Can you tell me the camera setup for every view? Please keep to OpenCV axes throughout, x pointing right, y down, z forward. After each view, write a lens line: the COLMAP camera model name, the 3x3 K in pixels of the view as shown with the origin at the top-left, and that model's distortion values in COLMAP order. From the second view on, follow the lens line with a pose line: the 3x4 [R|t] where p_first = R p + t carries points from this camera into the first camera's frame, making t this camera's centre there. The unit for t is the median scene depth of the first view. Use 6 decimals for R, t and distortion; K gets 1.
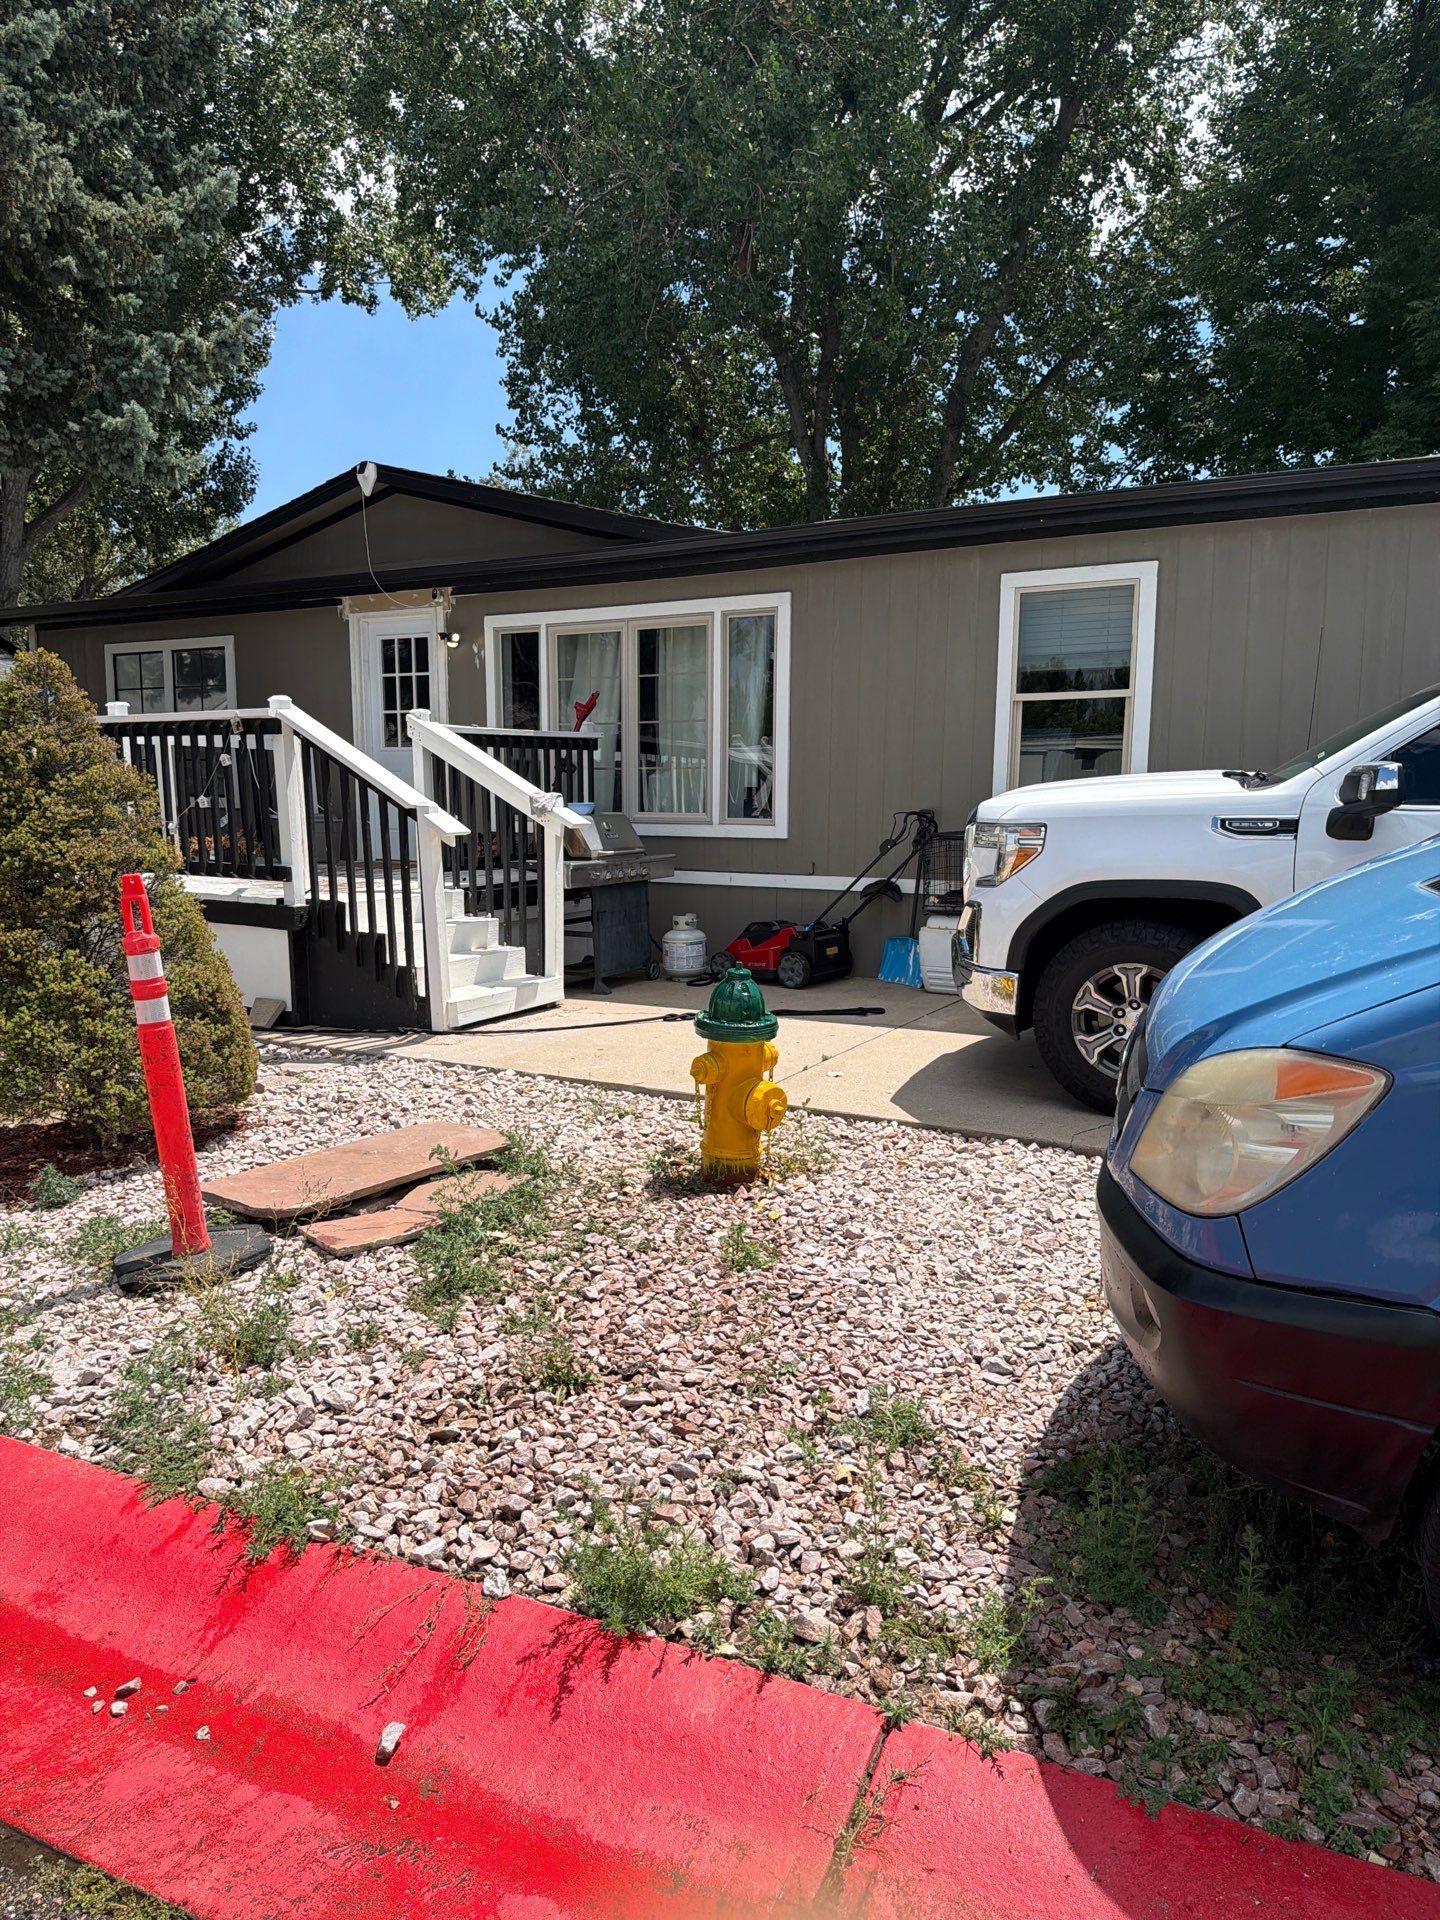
lens RADIAL K [[1389.6, 0, 754.6], [0, 1389.6, 966.5], [0, 0, 1]] dist [0.043679, -0.057899]
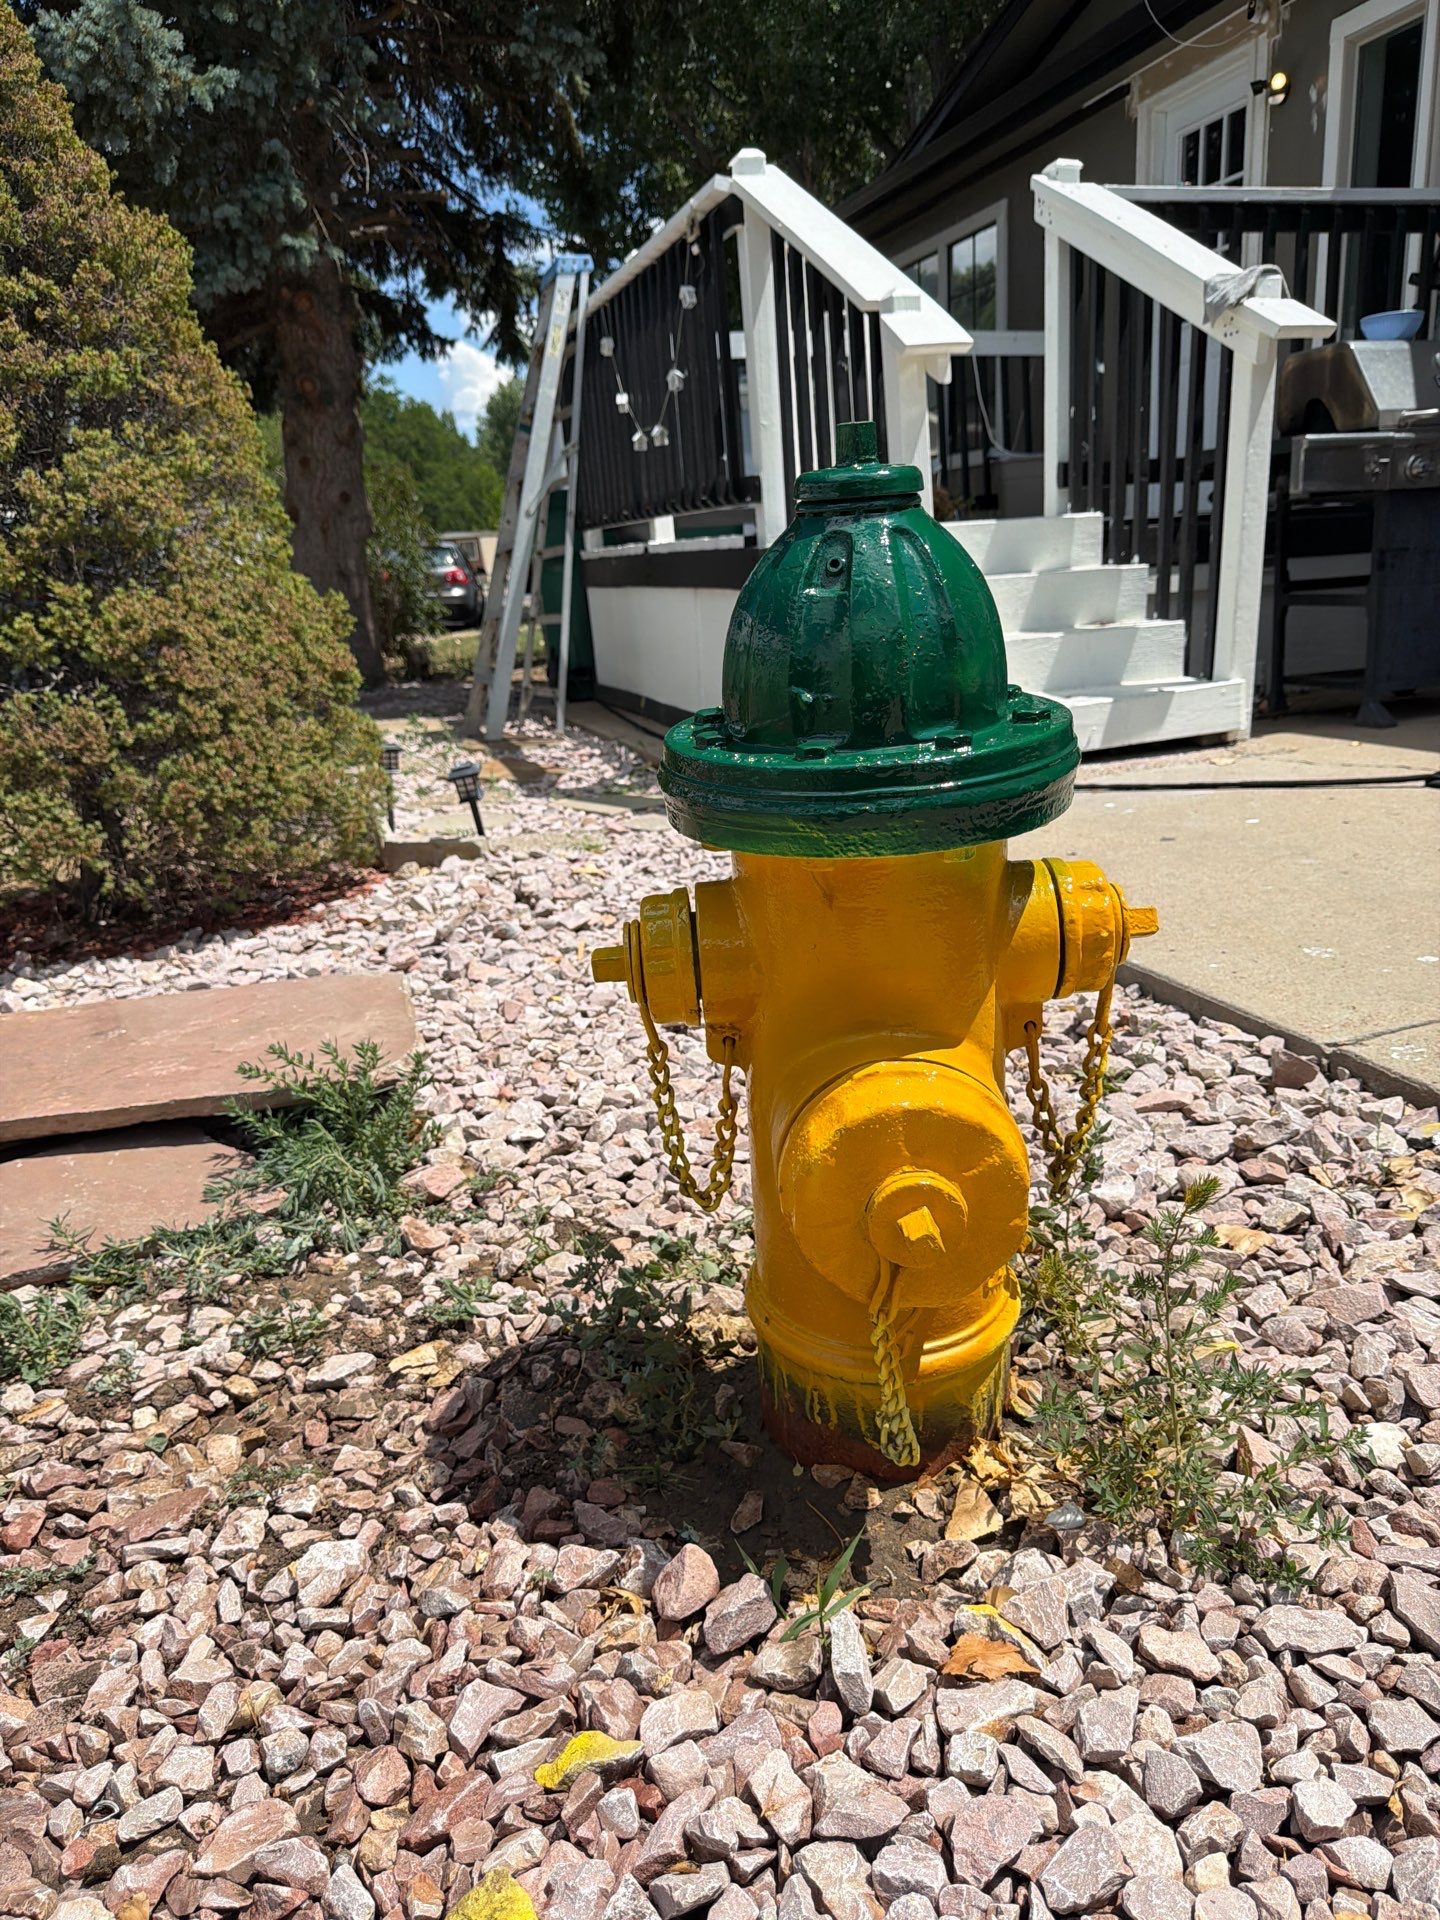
lens RADIAL K [[1389.6, 0, 754.6], [0, 1389.6, 966.5], [0, 0, 1]] dist [0.043679, -0.057899]
pose [[0.727961, 0.146480, -0.669788, 0.073163], [-0.035390, 0.983637, 0.176653, 0.023959], [0.684704, -0.104892, 0.721234, 0.524541]]
